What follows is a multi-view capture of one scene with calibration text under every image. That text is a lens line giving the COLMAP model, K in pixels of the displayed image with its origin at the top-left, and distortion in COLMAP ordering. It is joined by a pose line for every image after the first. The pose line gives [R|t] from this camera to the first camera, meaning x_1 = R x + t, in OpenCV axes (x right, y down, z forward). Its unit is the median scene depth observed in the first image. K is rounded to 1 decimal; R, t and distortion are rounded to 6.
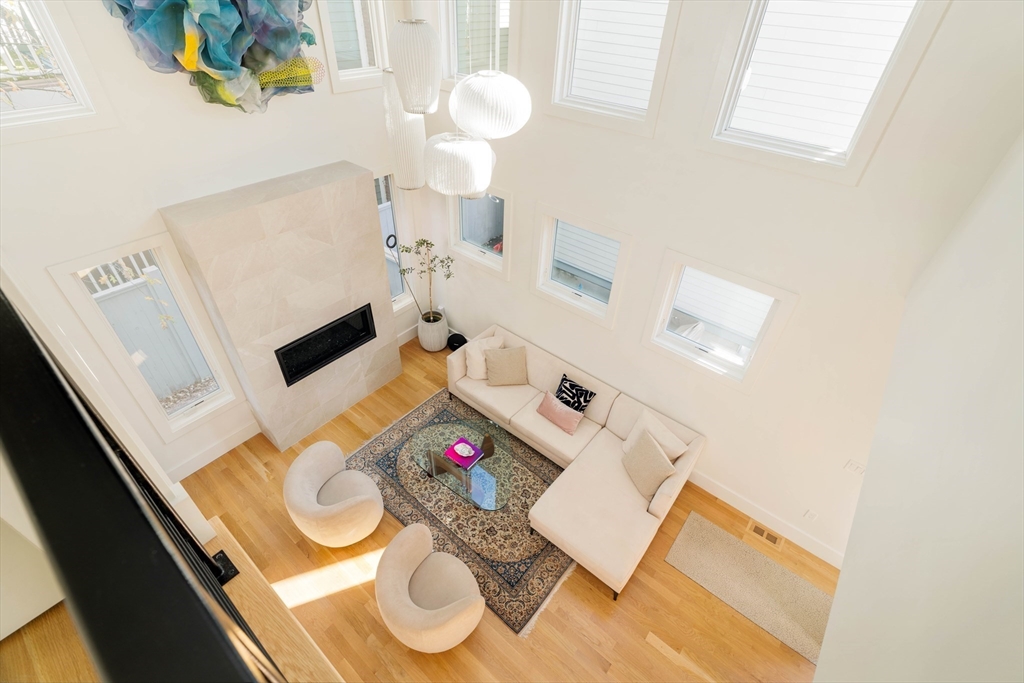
lens RADIAL K [[461.6, 0, 512.0], [0, 461.6, 341.5], [0, 0, 1]] dist [0.000343, -0.000033]
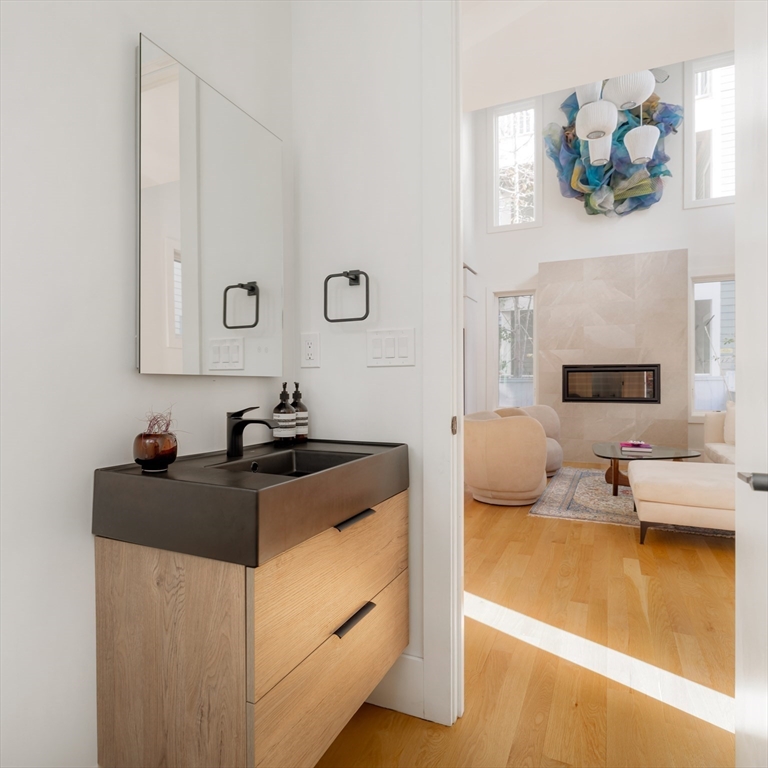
lens RADIAL K [[521.6, 0, 354.1], [0, 521.6, 385.3], [0, 0, 1]] dist [0.003328, 0.001559]
pose [[0.231082, -0.031505, -0.972424, 1.127144], [-0.605420, 0.777742, -0.169066, 0.932257], [0.761621, 0.627794, 0.160648, 0.413953]]
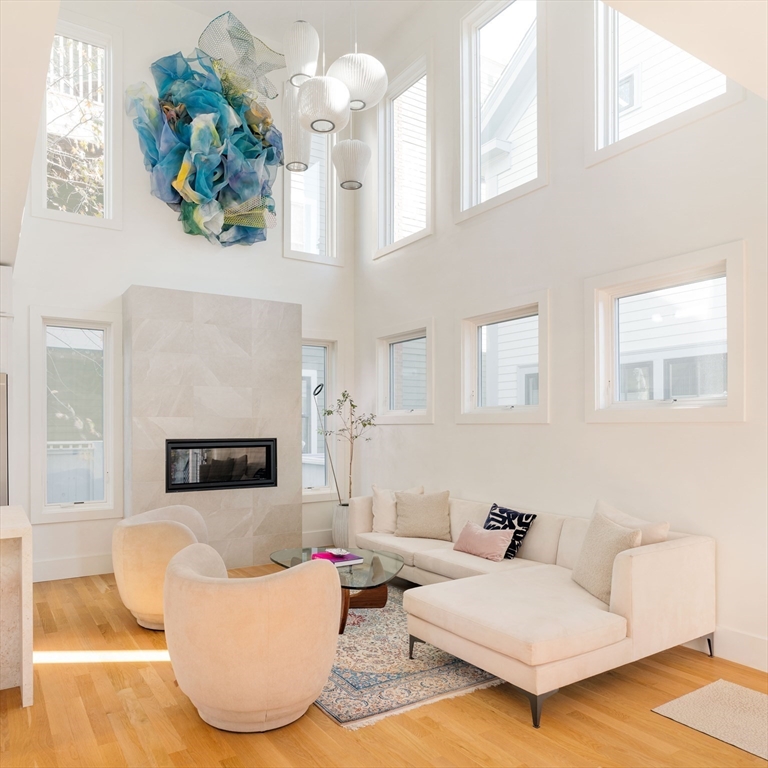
lens RADIAL K [[586.3, 0, 334.8], [0, 586.3, 428.0], [0, 0, 1]] dist [-0.002787, -0.004011]
pose [[0.940453, -0.040080, -0.337552, 0.292533], [-0.182711, 0.777774, -0.601402, 0.877119], [0.286644, 0.627265, 0.724137, 0.276904]]
